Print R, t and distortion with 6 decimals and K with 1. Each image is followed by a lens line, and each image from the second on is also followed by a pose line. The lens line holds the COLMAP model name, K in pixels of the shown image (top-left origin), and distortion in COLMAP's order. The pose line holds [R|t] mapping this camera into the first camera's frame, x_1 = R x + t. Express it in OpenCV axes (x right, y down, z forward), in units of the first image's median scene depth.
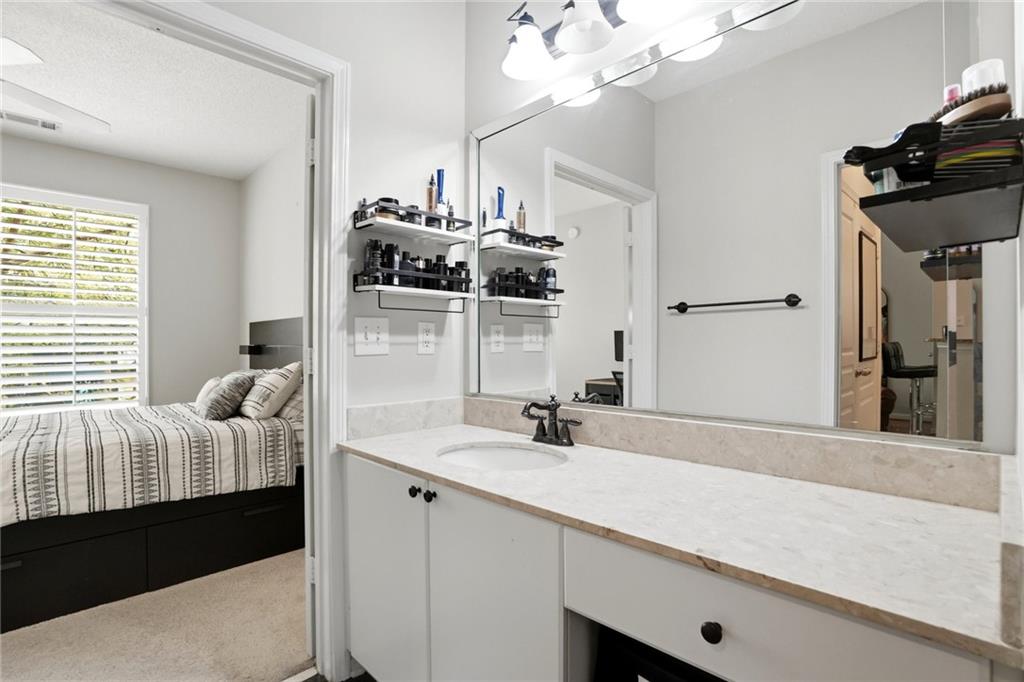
lens RADIAL K [[486.4, 0, 529.8], [0, 486.4, 352.1], [0, 0, 1]] dist [-0.057260, 0.022607]
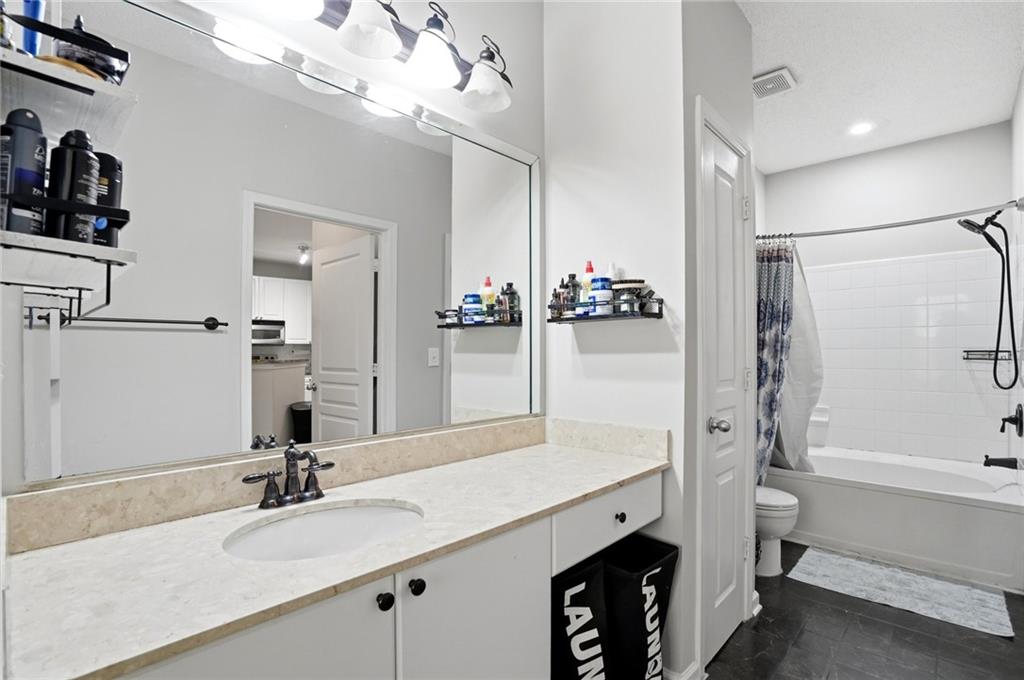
lens RADIAL K [[486.4, 0, 529.8], [0, 486.4, 351.1], [0, 0, 1]] dist [-0.057260, 0.022607]
pose [[-0.030044, 0.009640, 0.999502, -0.809136], [0.018100, 0.999795, -0.009099, -0.042444], [-0.999385, 0.017818, -0.030212, 0.726785]]
